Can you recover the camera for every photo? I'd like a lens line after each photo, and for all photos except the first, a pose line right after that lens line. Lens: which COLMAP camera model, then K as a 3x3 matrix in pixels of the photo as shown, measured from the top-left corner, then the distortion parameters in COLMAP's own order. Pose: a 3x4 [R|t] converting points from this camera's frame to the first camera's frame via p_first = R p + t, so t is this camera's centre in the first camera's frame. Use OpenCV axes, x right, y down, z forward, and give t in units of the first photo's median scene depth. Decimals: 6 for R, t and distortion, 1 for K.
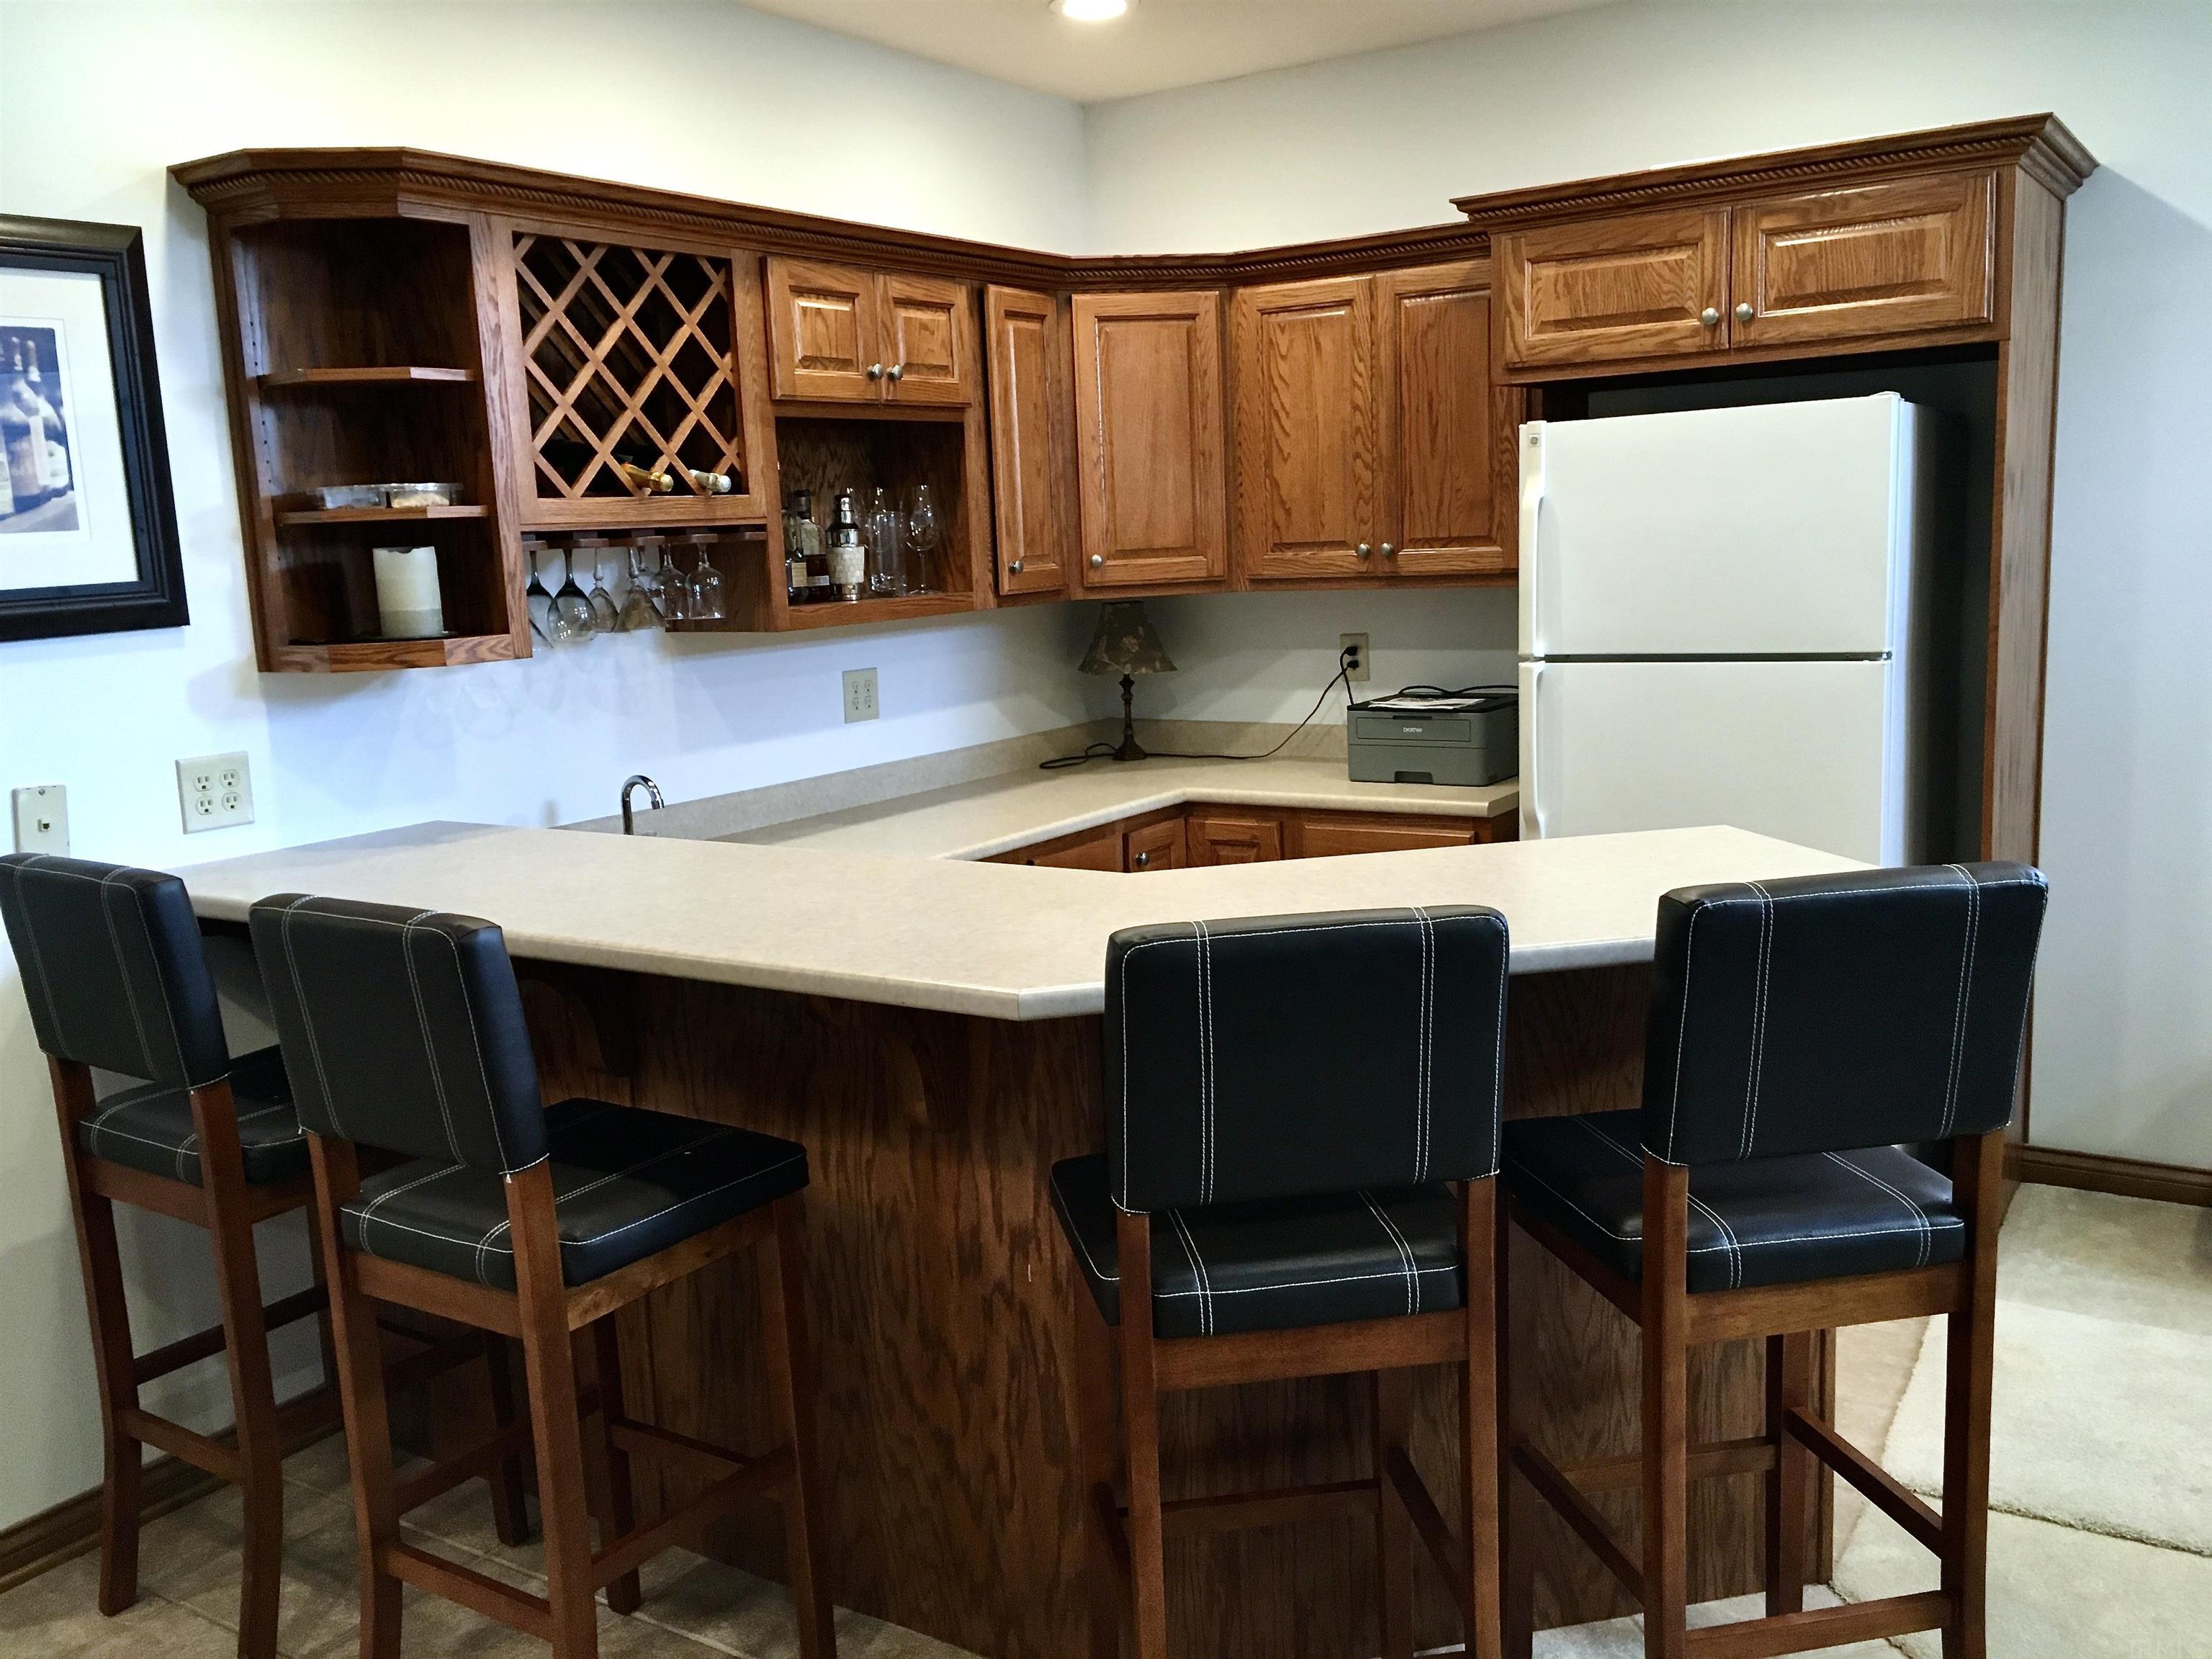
lens RADIAL K [[1876.7, 0, 1110.1], [0, 1876.7, 831.1], [0, 0, 1]] dist [0.100630, -0.088274]
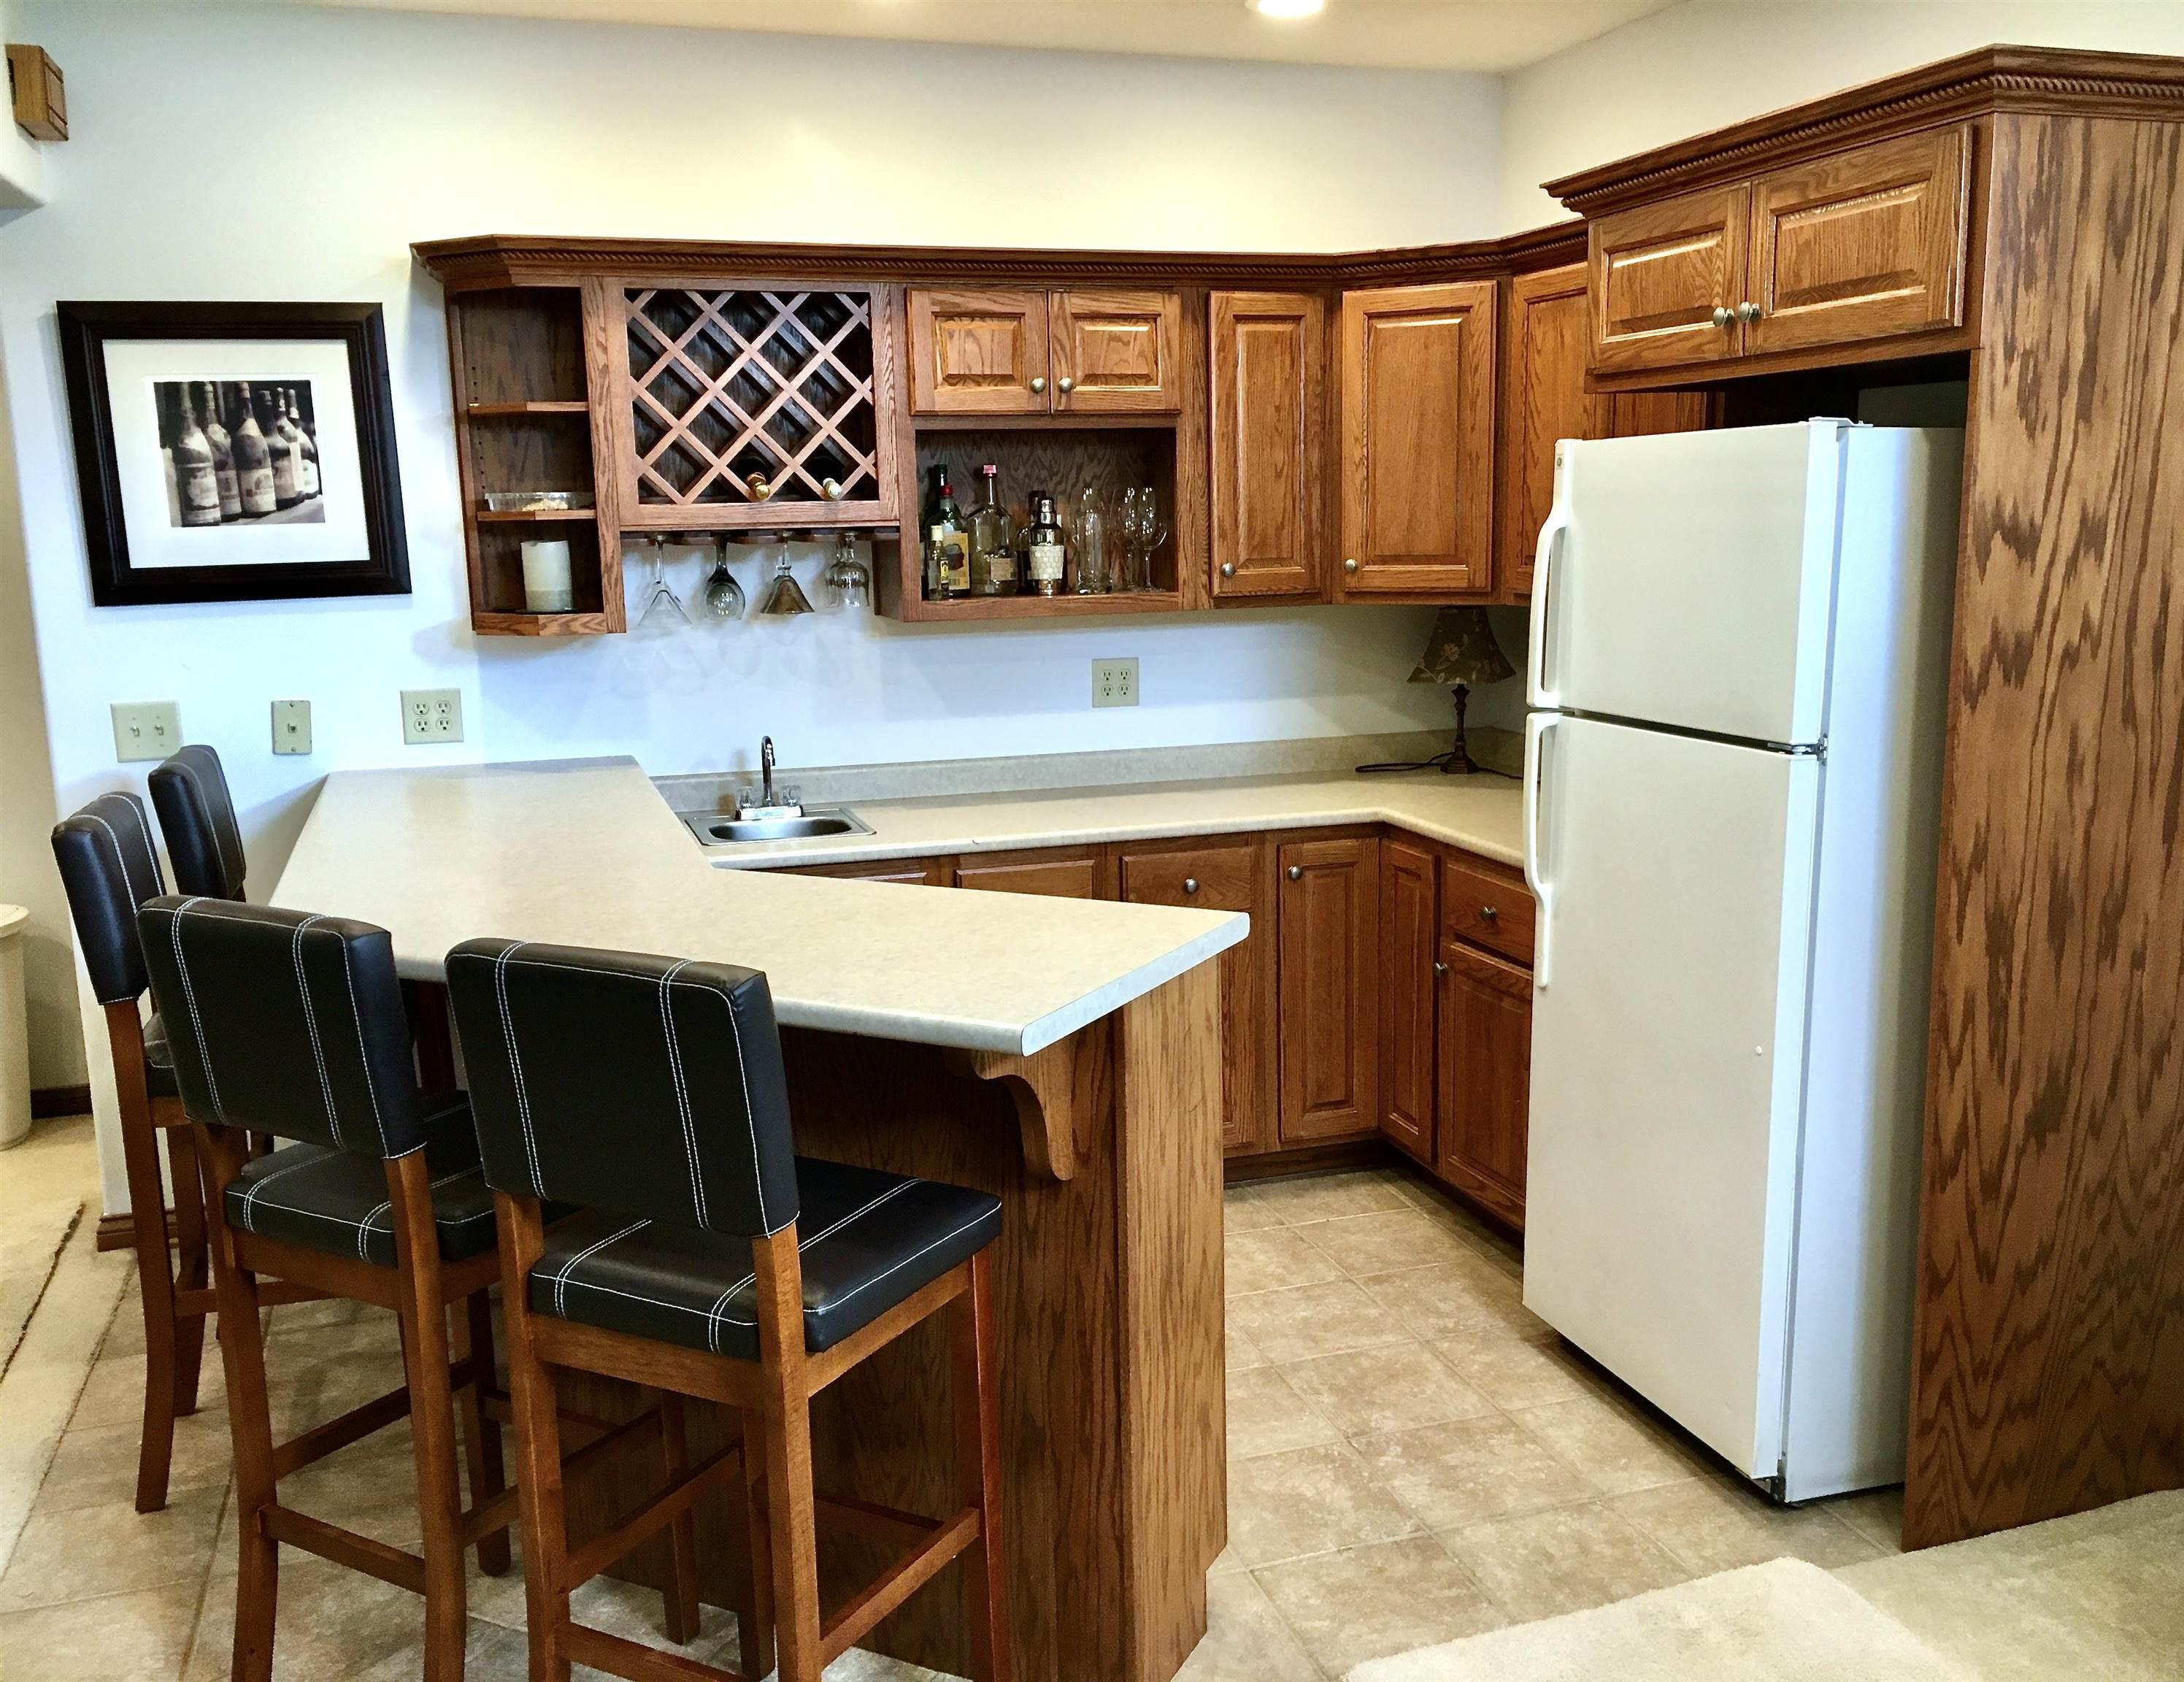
lens RADIAL K [[1887.0, 0, 1090.6], [0, 1887.0, 847.1], [0, 0, 1]] dist [0.083743, 0.003126]
pose [[0.785573, 0.139673, -0.602799, 0.629782], [-0.115811, 0.990164, 0.078503, -0.076390], [0.607835, 0.008140, 0.794022, 0.175497]]
